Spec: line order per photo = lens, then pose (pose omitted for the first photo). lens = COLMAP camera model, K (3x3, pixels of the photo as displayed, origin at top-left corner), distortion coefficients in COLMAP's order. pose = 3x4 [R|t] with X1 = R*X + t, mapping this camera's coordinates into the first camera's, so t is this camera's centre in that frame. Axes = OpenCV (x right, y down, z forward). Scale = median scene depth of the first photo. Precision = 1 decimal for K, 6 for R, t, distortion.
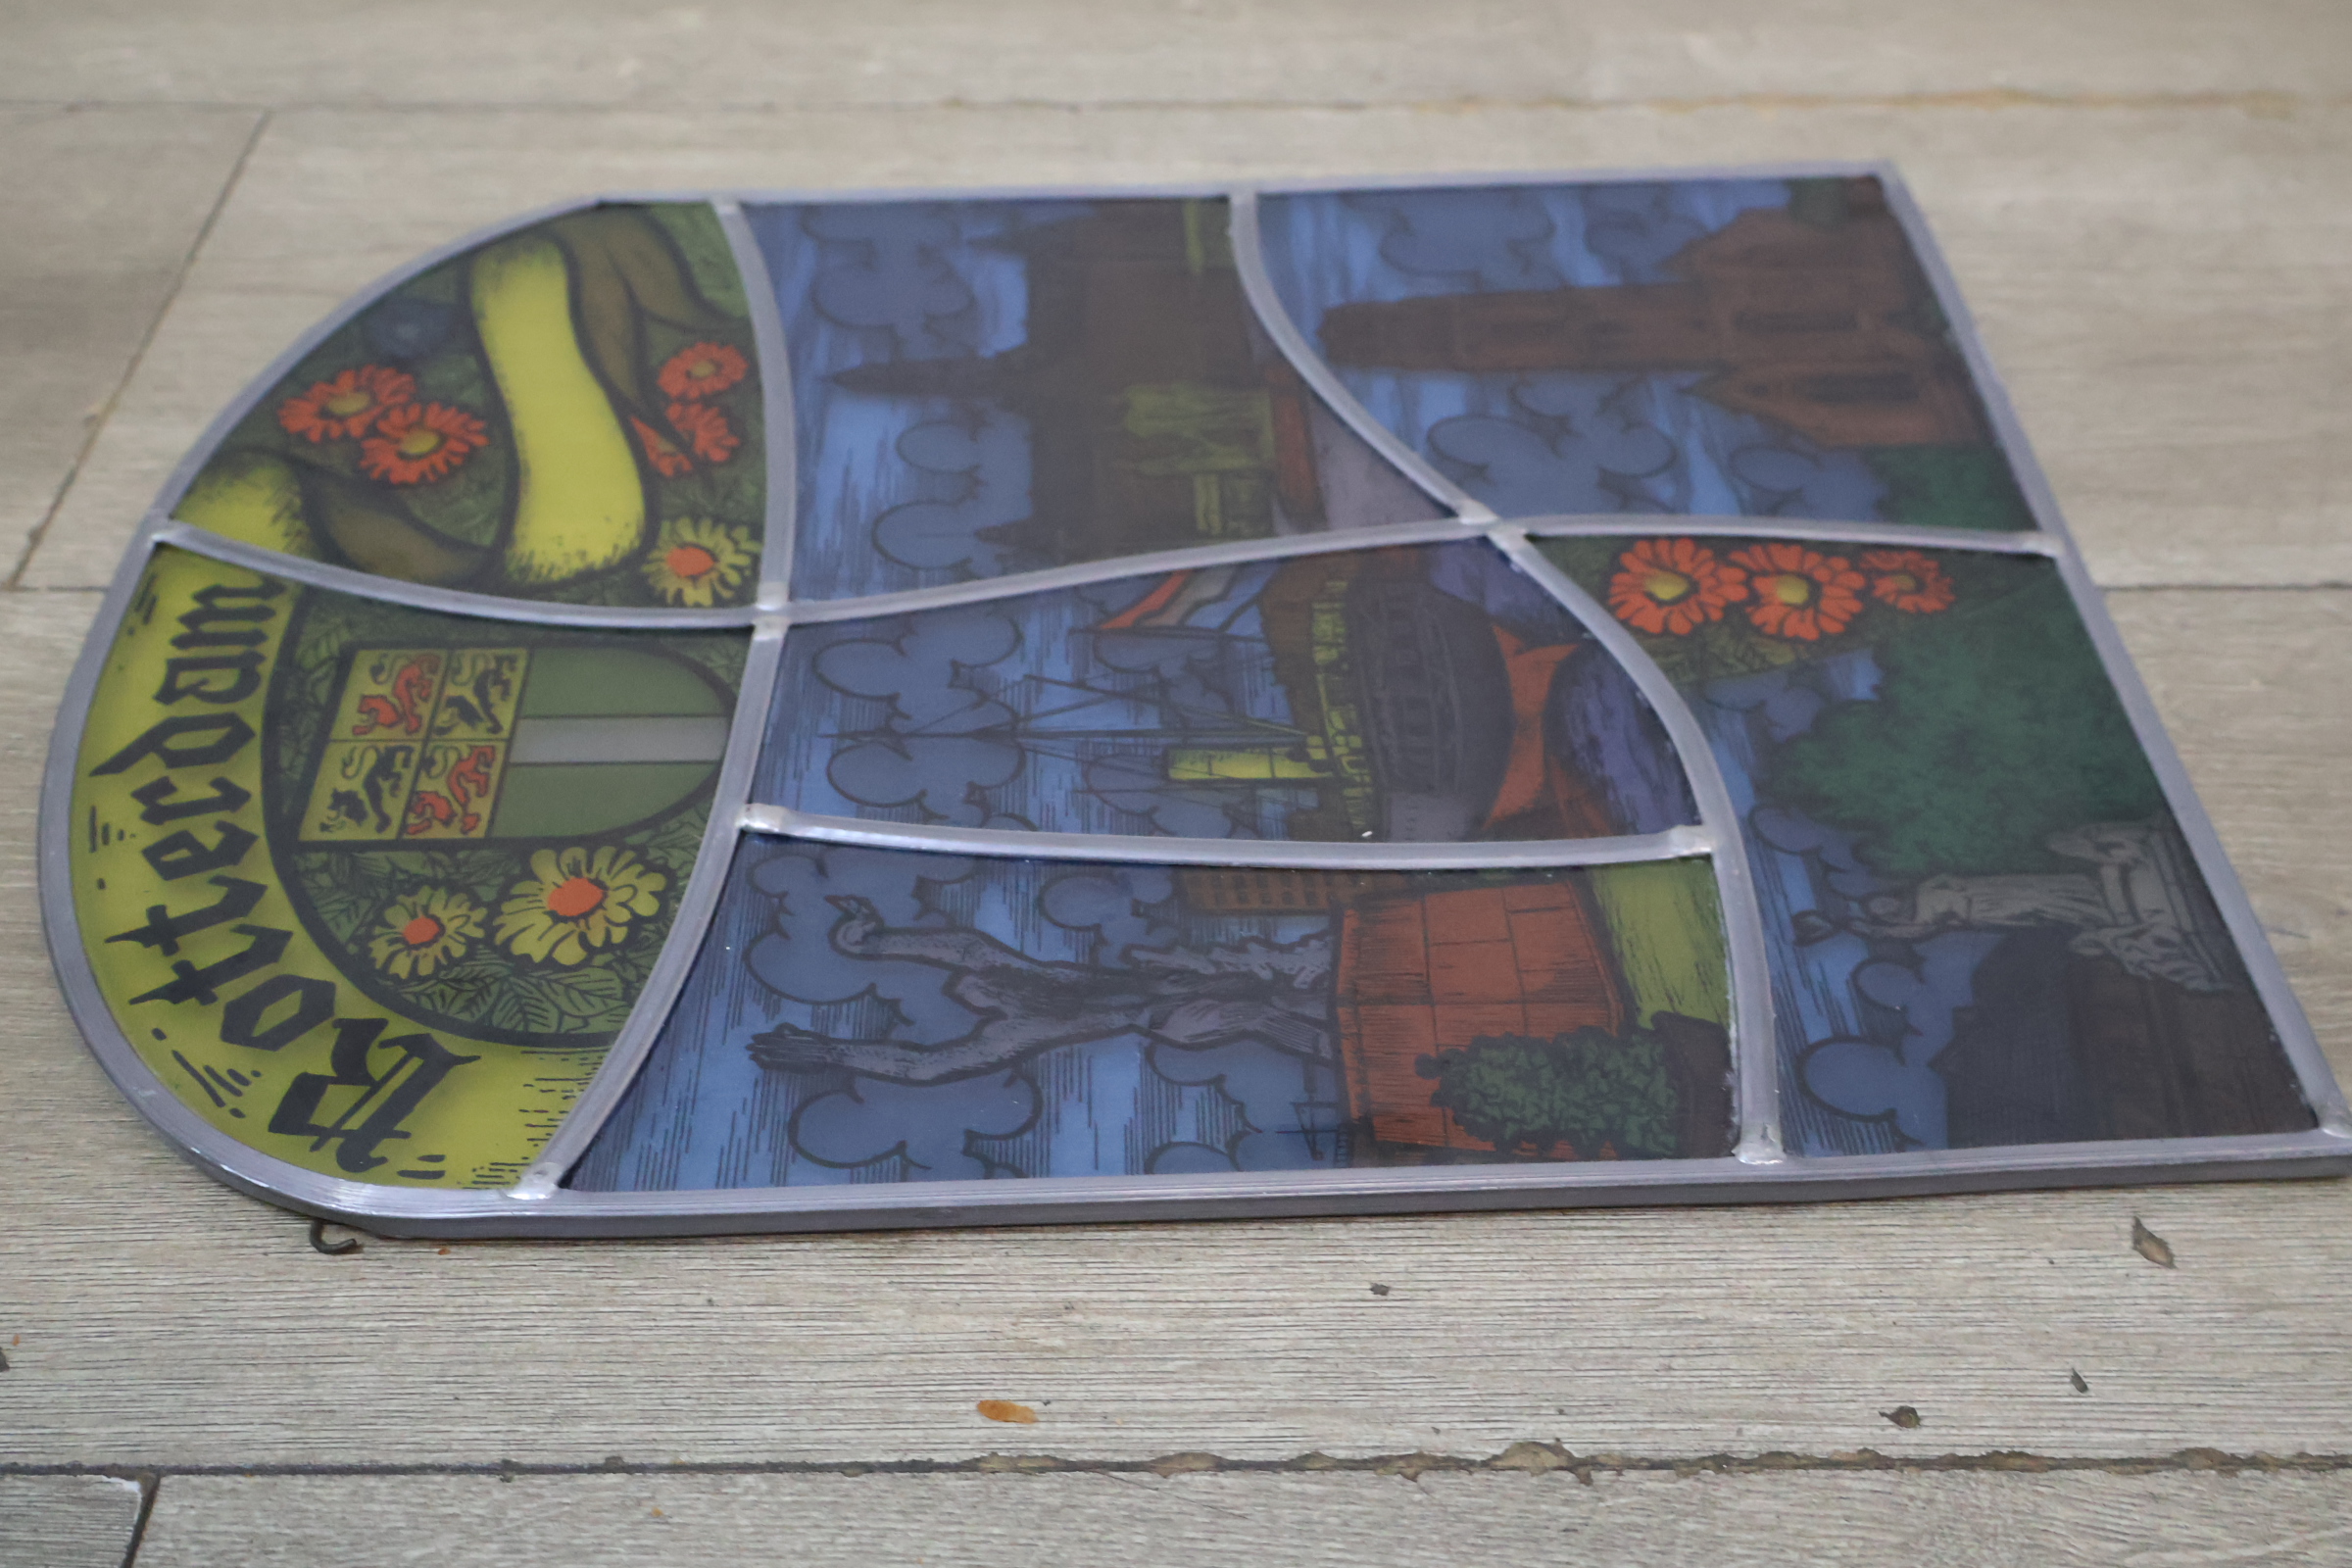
lens RADIAL K [[2685.5, 0, 1176.0], [0, 2685.5, 784.0], [0, 0, 1]] dist [0.010024, 0.015186]
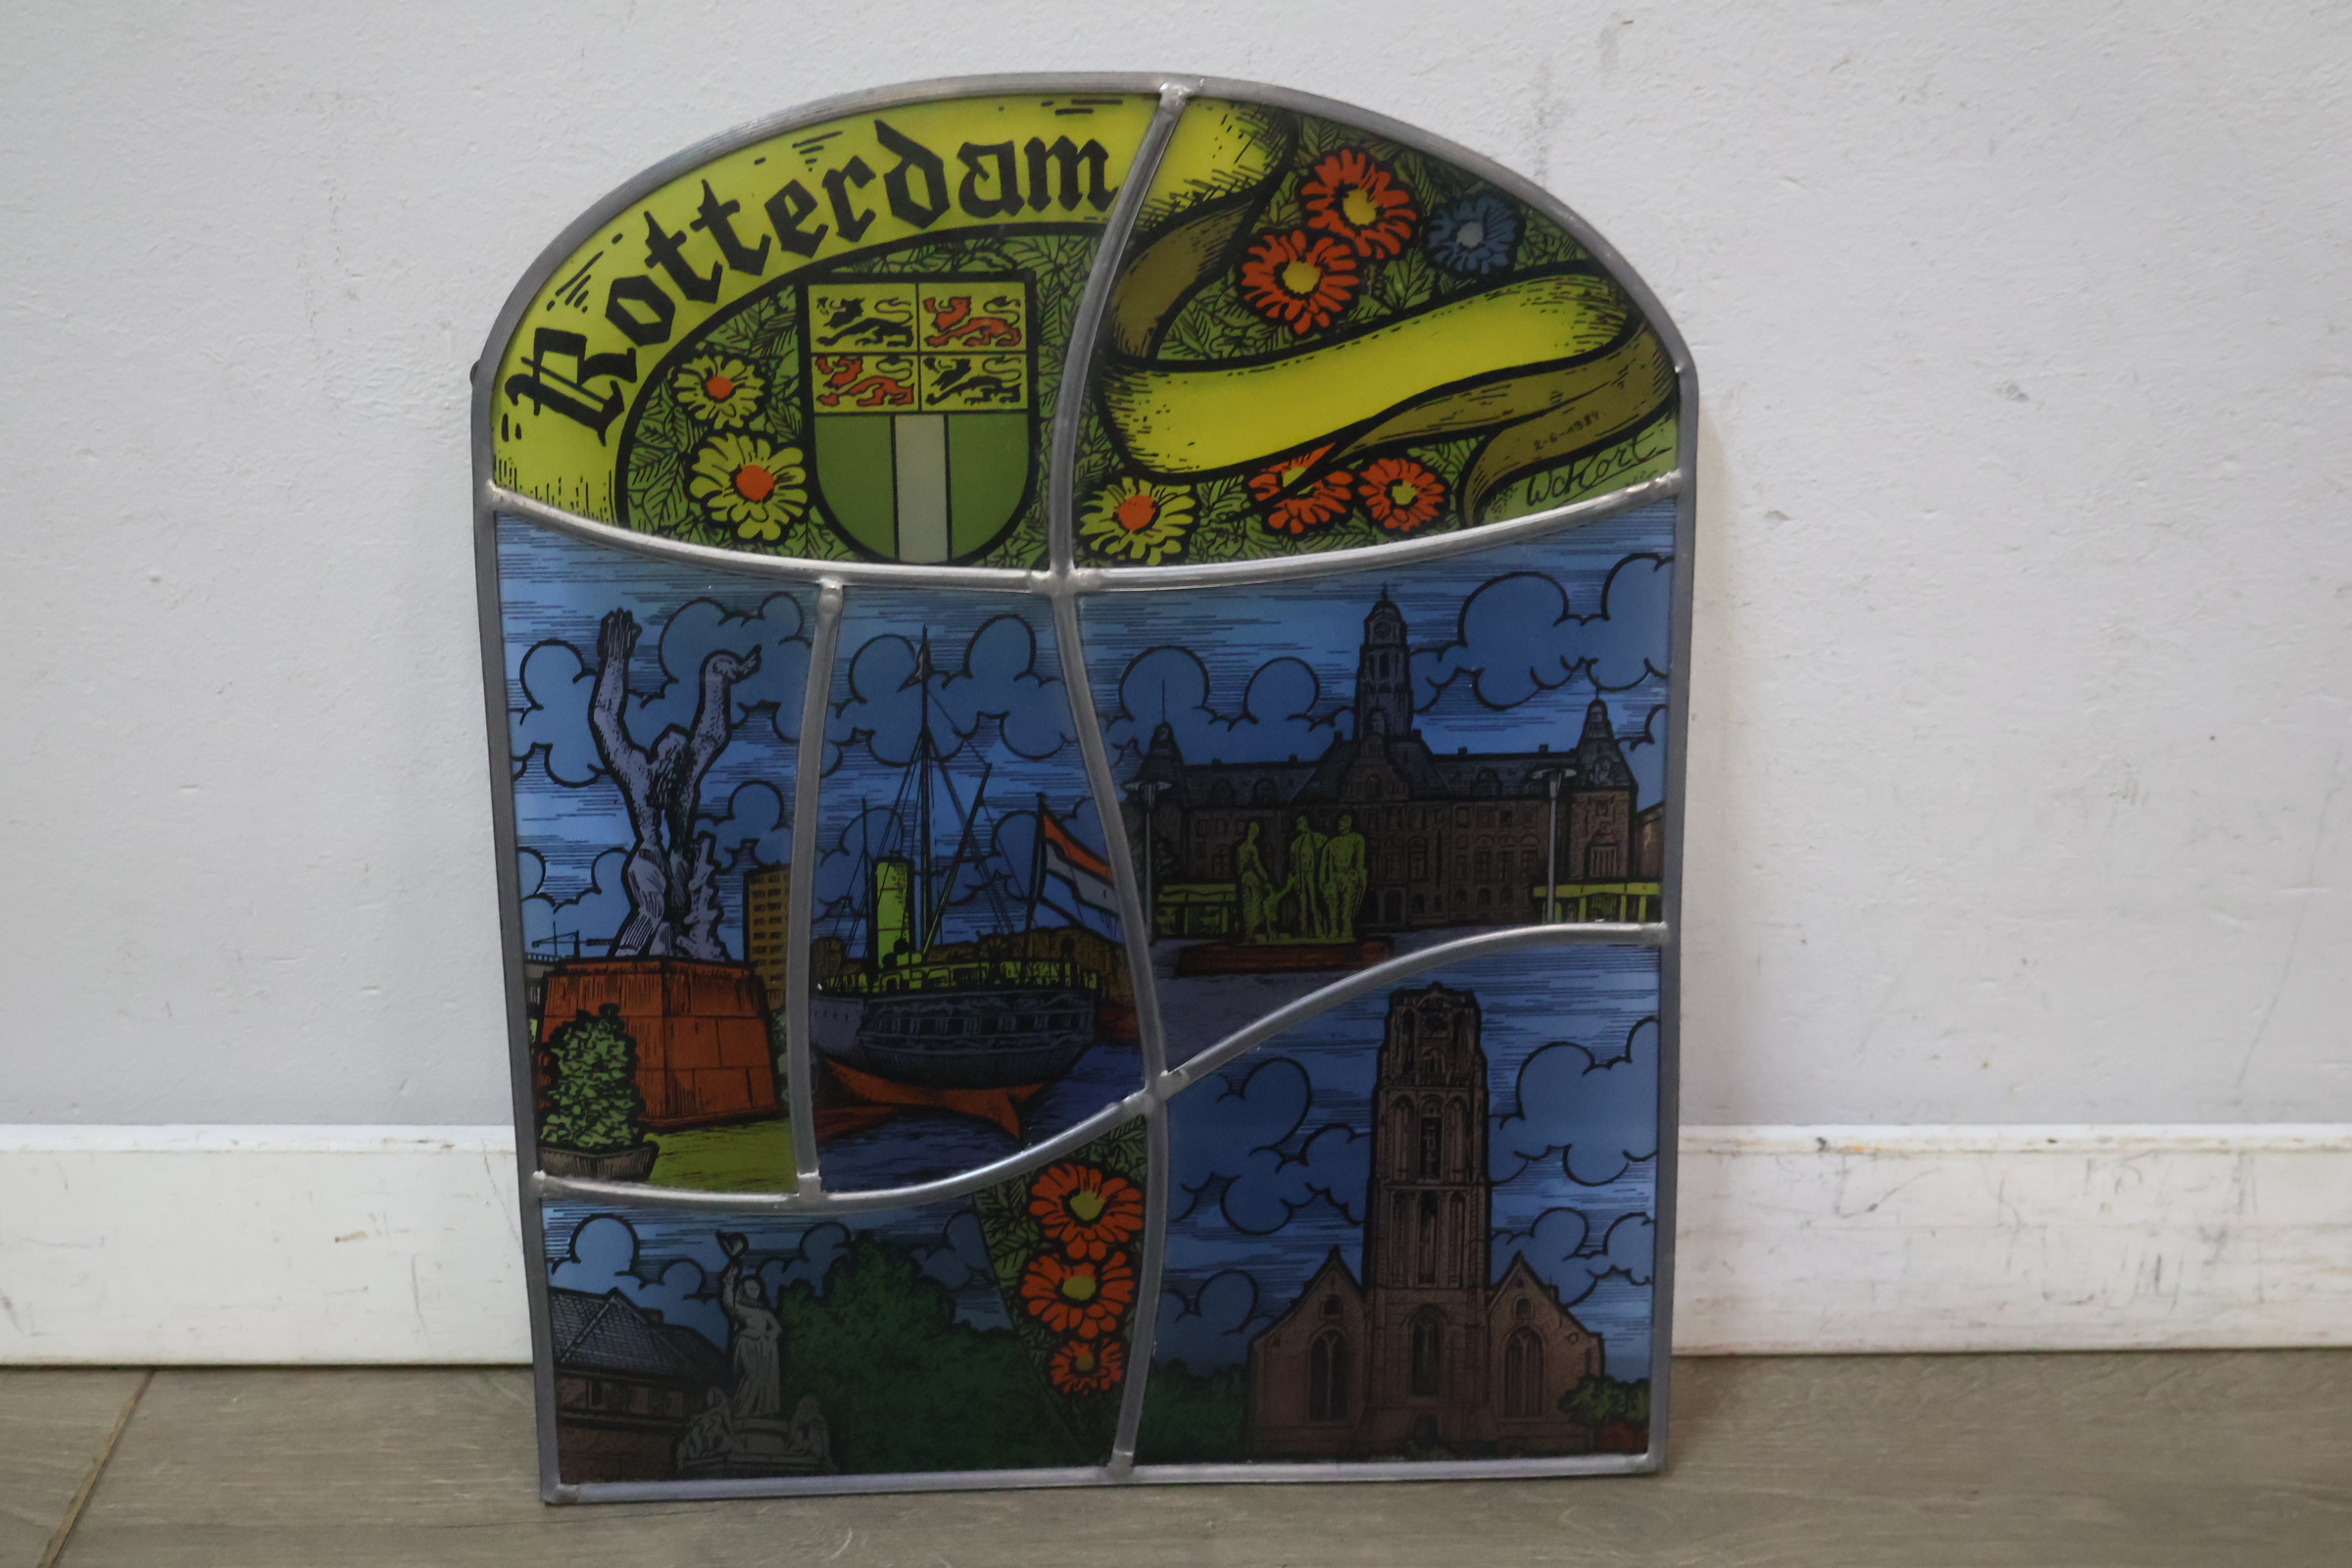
lens RADIAL K [[2698.8, 0, 1185.7], [0, 2698.8, 773.1], [0, 0, 1]] dist [0.016887, 0.007667]
pose [[-0.030311, 0.974102, 0.224069, -0.393307], [-0.703397, -0.180057, 0.687613, -1.147820], [0.710151, -0.136767, 0.690638, 0.095028]]
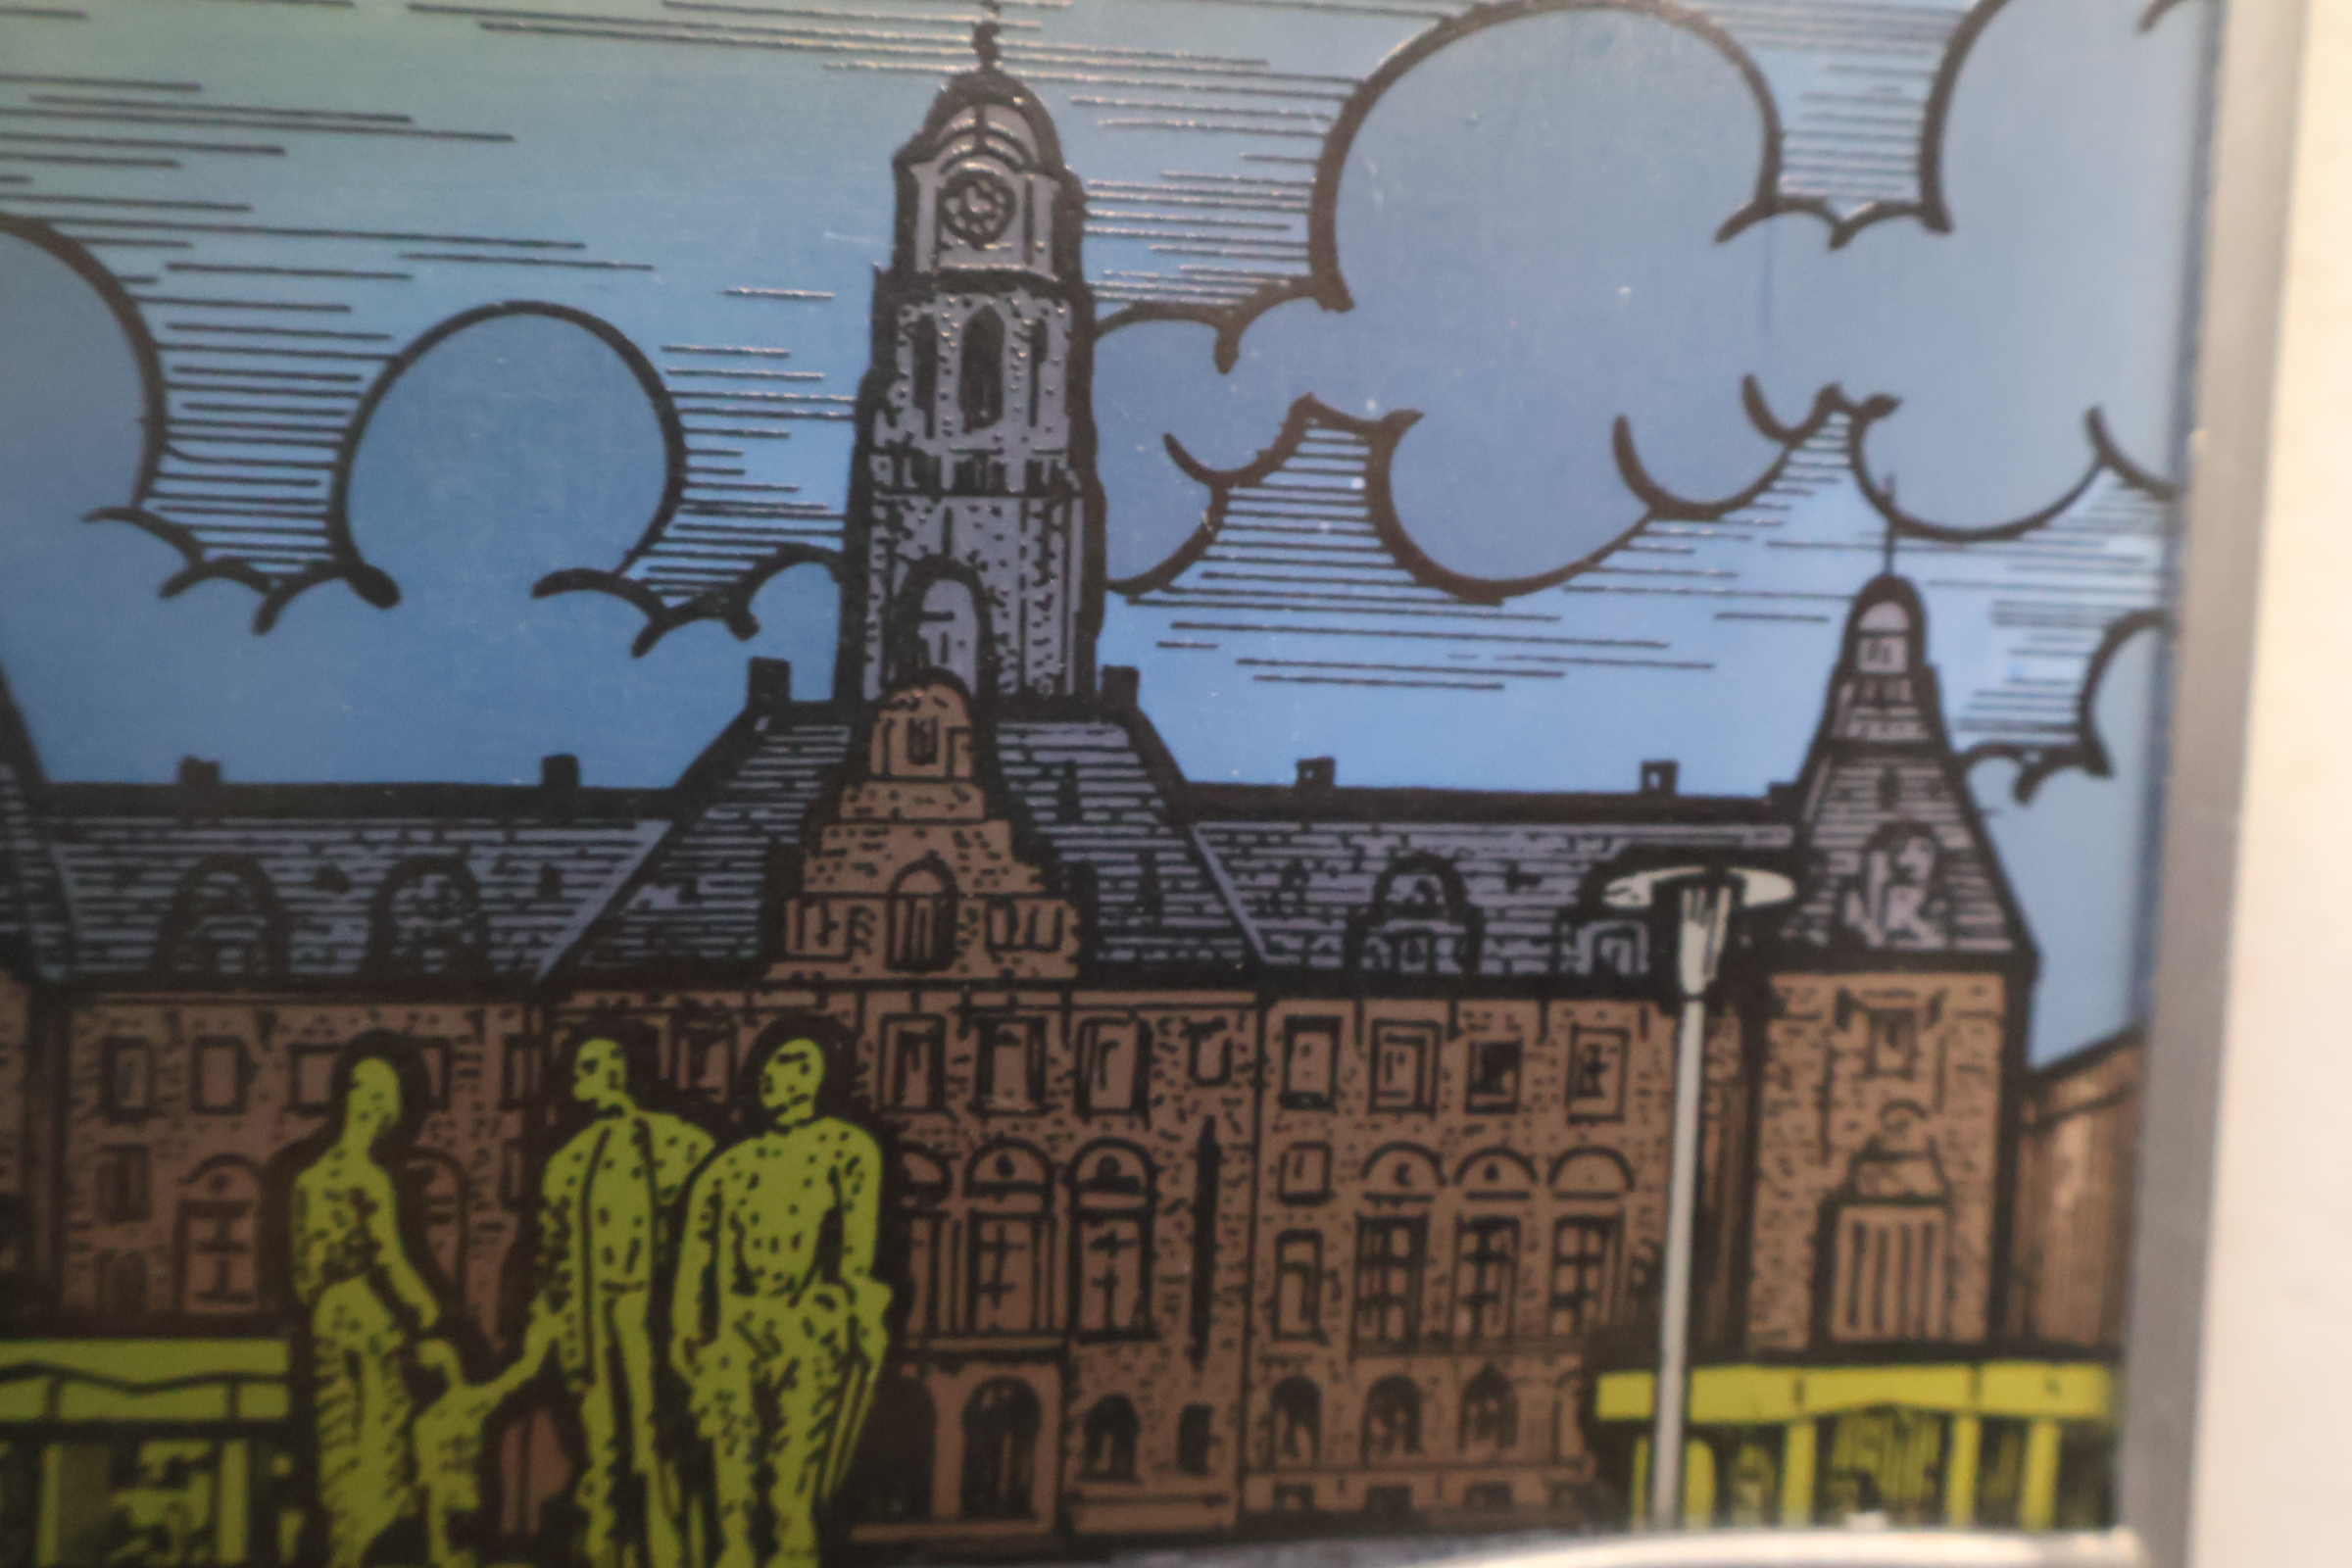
lens RADIAL K [[2685.5, 0, 1176.0], [0, 2685.5, 784.0], [0, 0, 1]] dist [0.010024, 0.015186]
pose [[-0.072928, 0.993151, 0.091282, -0.100079], [-0.752057, -0.114875, 0.649010, -0.426034], [0.655051, -0.021318, 0.755284, 0.977947]]
